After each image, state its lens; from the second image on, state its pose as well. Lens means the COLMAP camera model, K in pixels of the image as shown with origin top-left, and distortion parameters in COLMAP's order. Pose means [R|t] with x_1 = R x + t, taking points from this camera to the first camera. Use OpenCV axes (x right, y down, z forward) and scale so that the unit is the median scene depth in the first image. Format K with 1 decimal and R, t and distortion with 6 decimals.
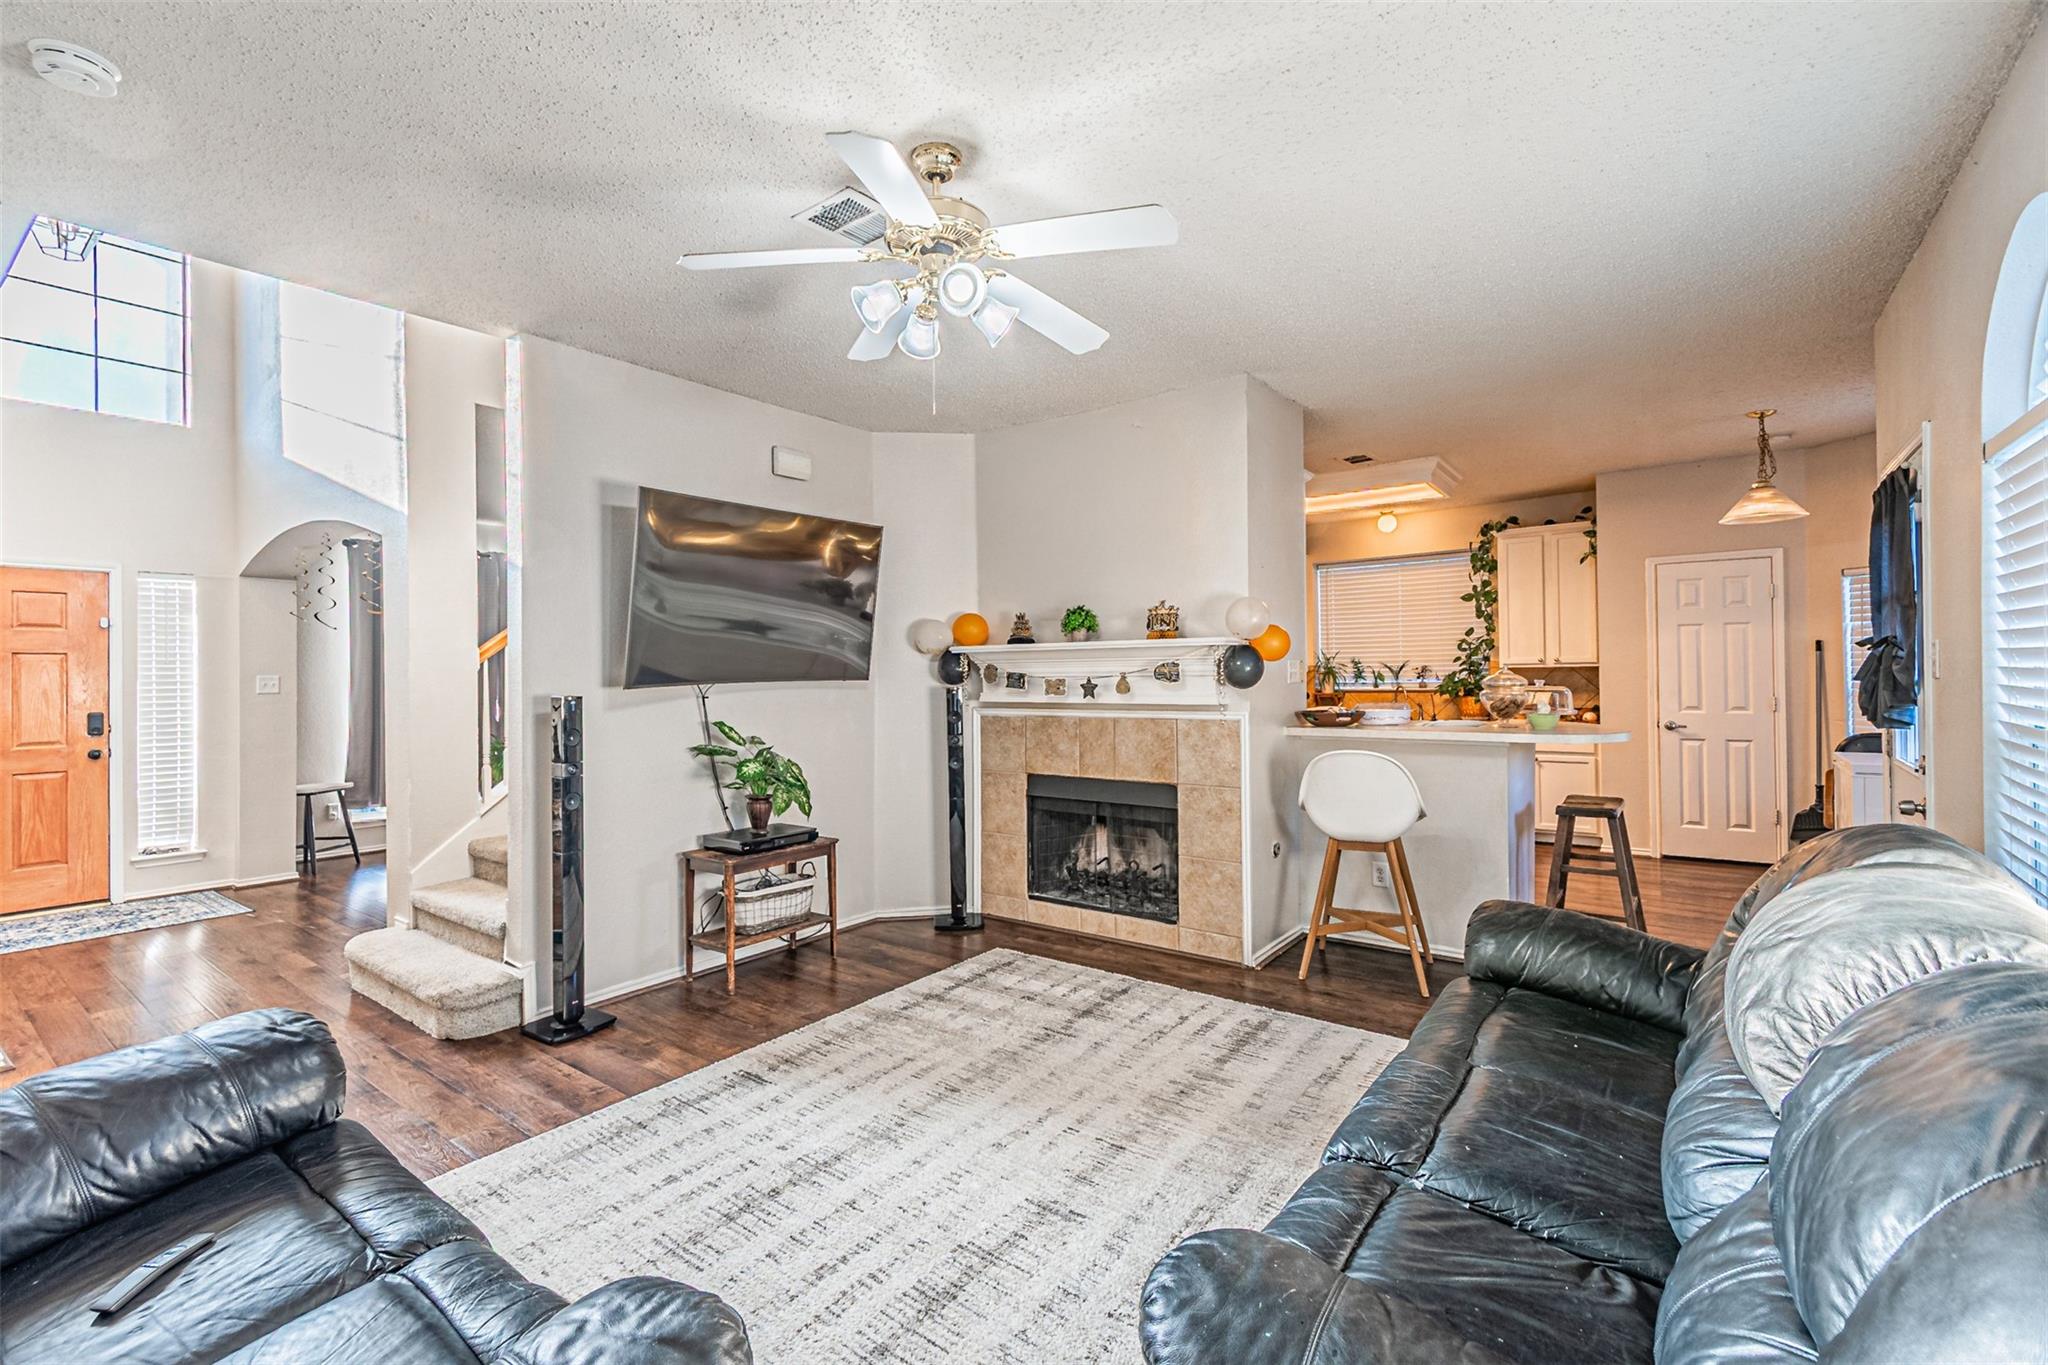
lens RADIAL K [[886.9, 0, 1006.5], [0, 886.9, 669.8], [0, 0, 1]] dist [0.000183, 0.000118]
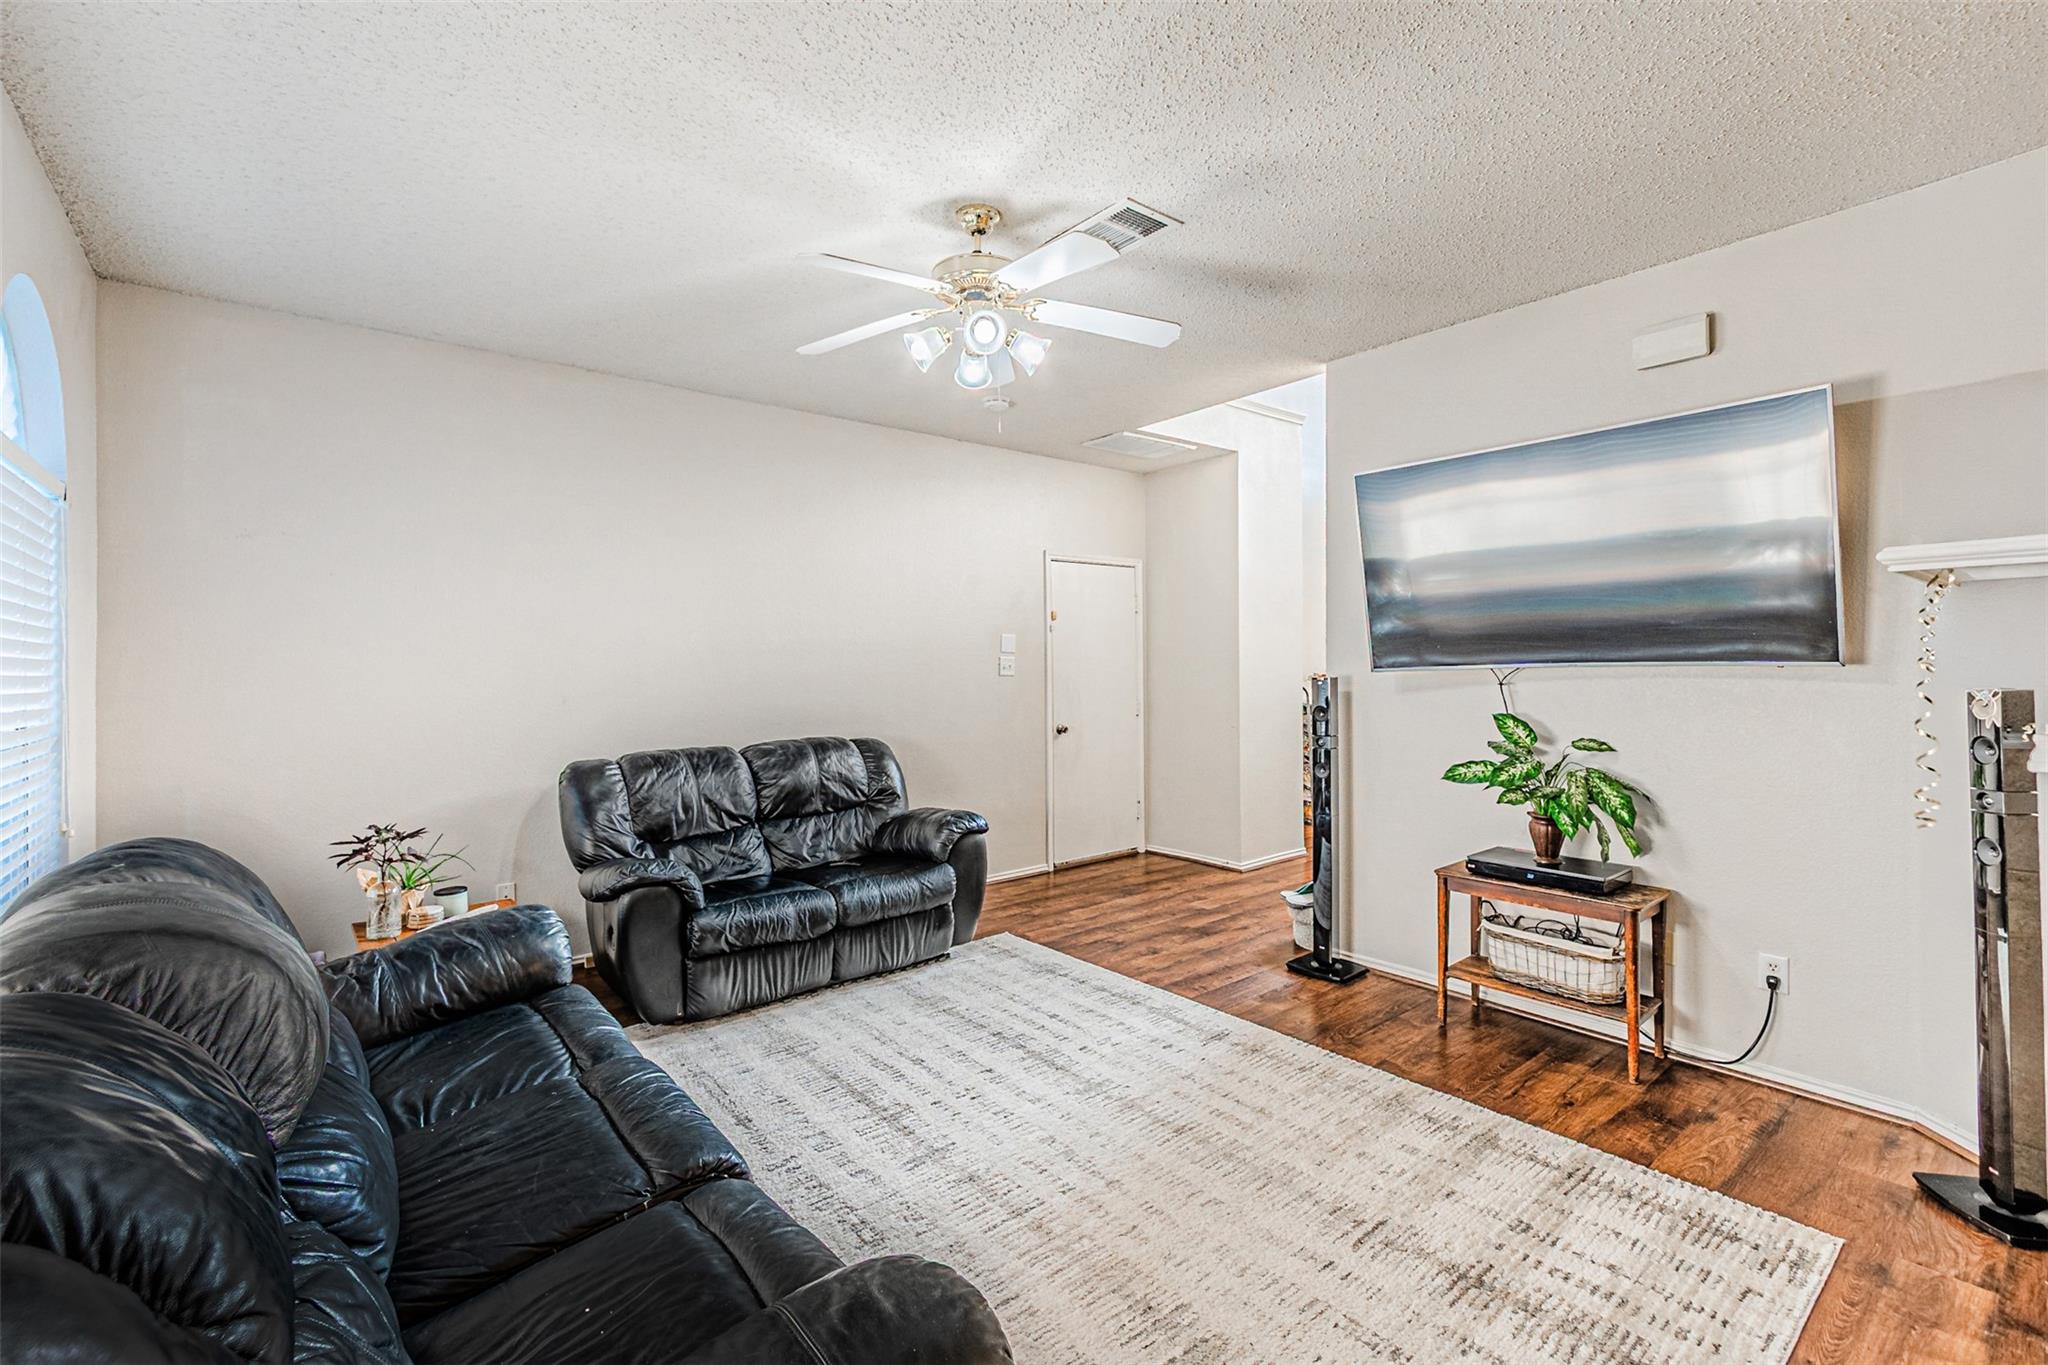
lens RADIAL K [[886.9, 0, 1006.5], [0, 886.9, 669.8], [0, 0, 1]] dist [0.000183, 0.000118]
pose [[-0.237007, 0.016637, -0.971365, 0.682149], [0.014065, 0.999807, 0.013693, -0.001279], [0.971406, -0.010417, -0.237196, 0.854700]]
